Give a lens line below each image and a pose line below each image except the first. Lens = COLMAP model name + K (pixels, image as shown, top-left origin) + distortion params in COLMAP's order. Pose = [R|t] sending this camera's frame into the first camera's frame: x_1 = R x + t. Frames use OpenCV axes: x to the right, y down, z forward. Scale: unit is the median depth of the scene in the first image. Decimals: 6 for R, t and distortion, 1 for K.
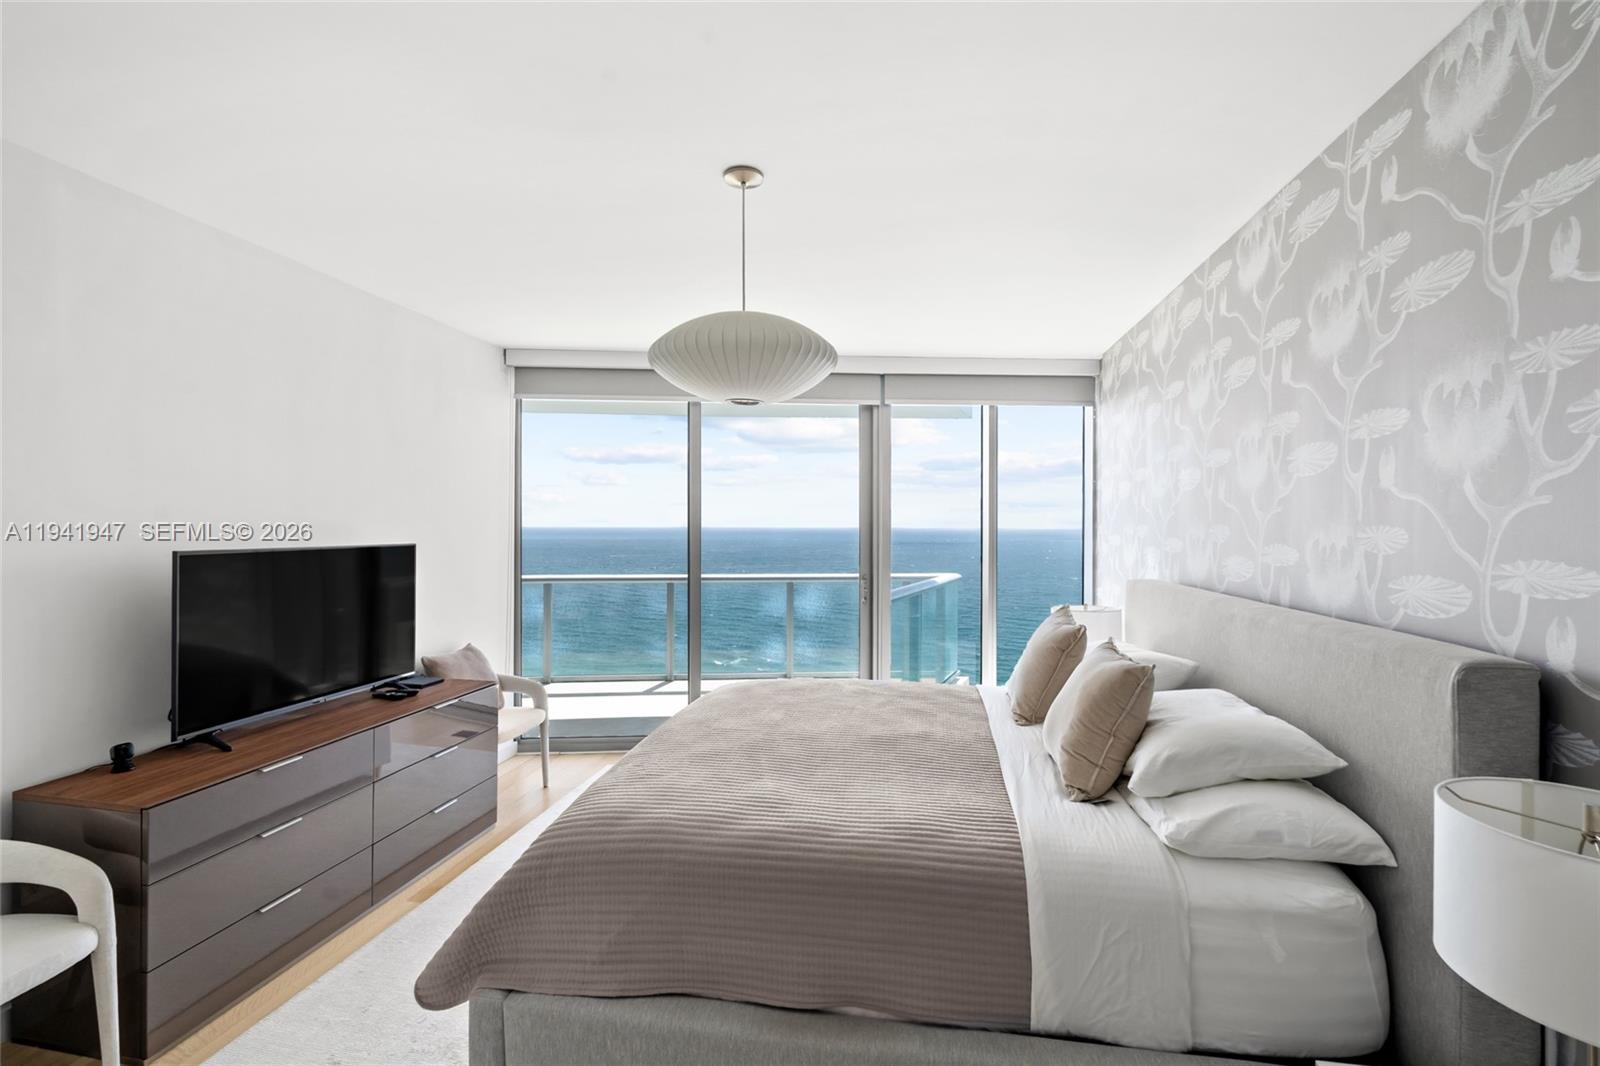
lens RADIAL K [[712.0, 0, 796.4], [0, 712.0, 523.2], [0, 0, 1]] dist [-0.003260, -0.000742]
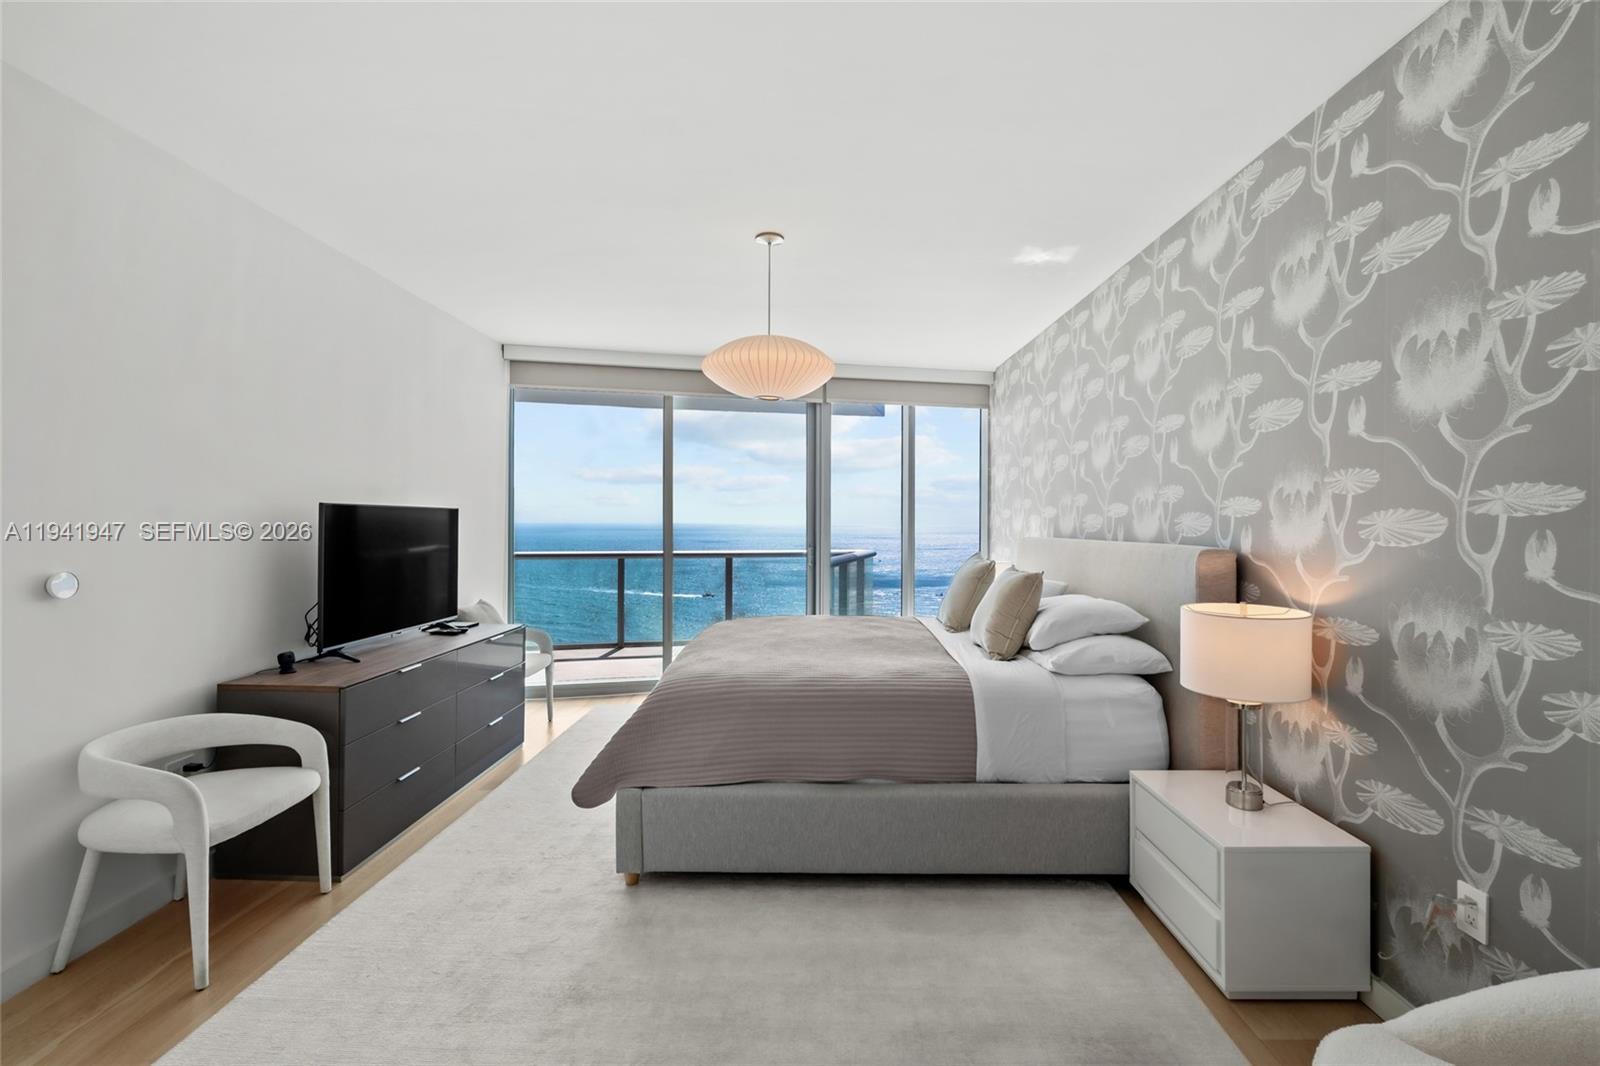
lens RADIAL K [[716.6, 0, 801.3], [0, 716.6, 517.5], [0, 0, 1]] dist [-0.001153, 0.000257]
pose [[0.986674, 0.002607, 0.162688, -0.241444], [-0.001943, 0.999989, -0.004243, 0.070698], [-0.162698, 0.003870, 0.986668, -0.410221]]
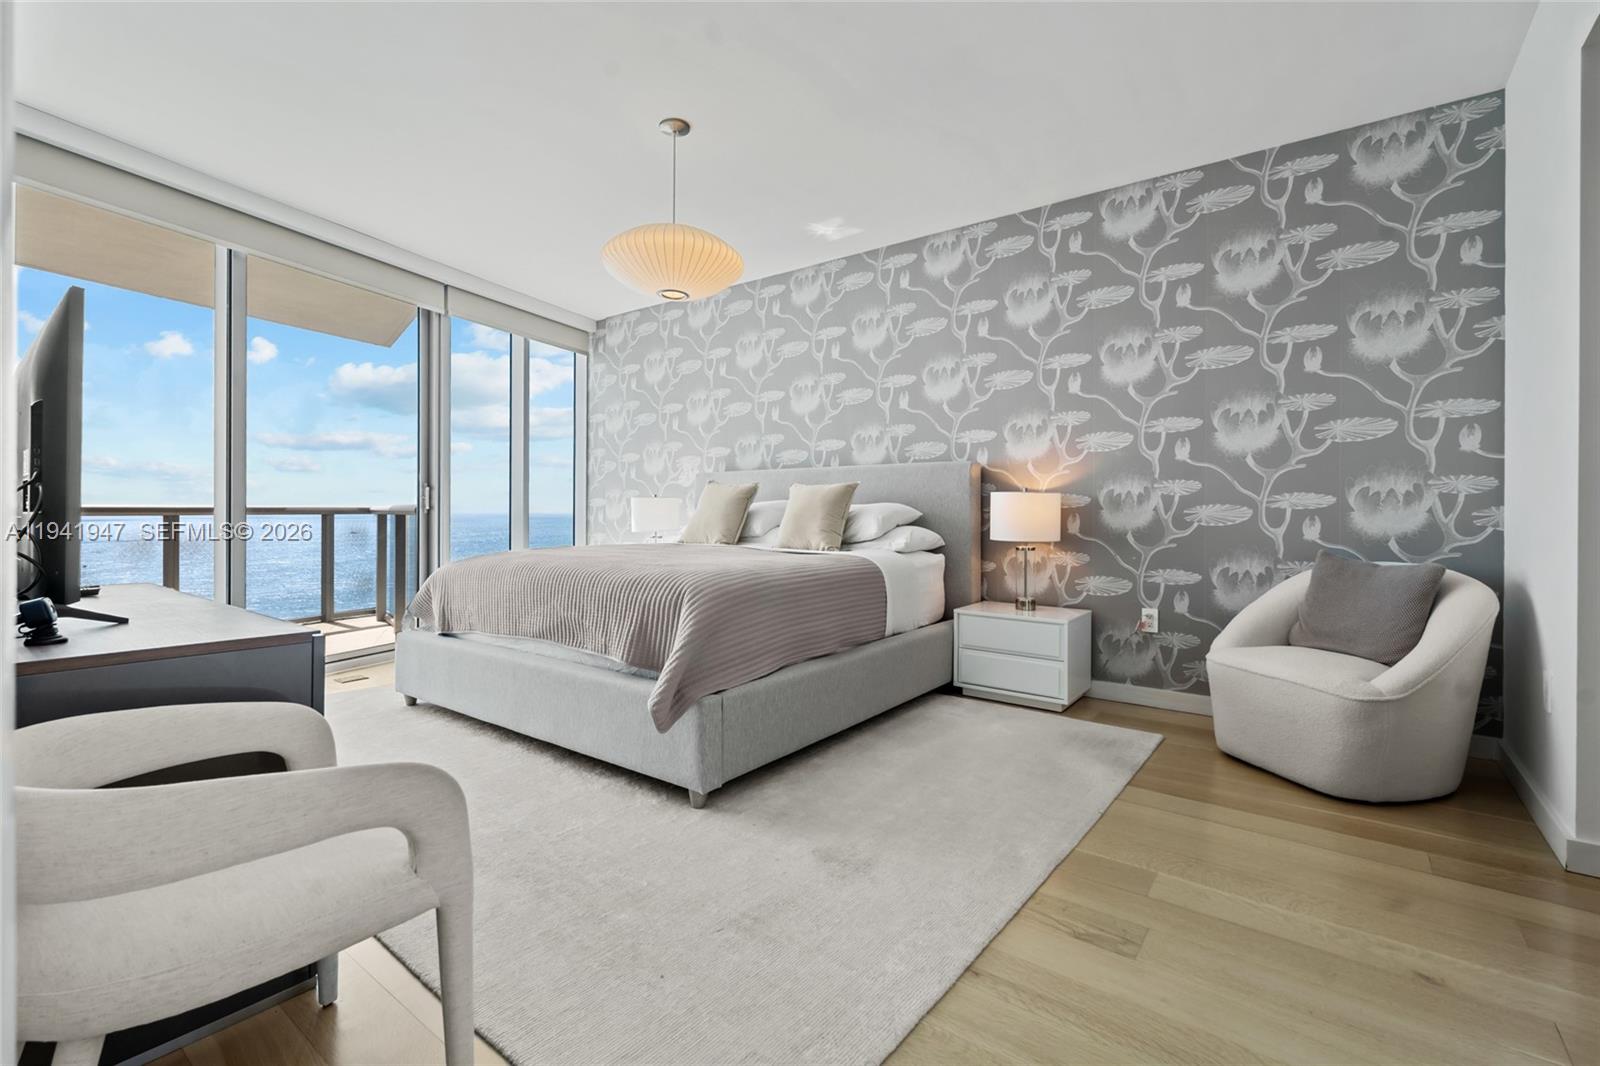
lens RADIAL K [[715.3, 0, 804.5], [0, 715.3, 506.3], [0, 0, 1]] dist [-0.001120, -0.000077]
pose [[0.447470, 0.003700, 0.894291, -1.164287], [-0.000104, 0.999992, -0.004085, 0.230372], [-0.894299, 0.001735, 0.447466, 0.180559]]
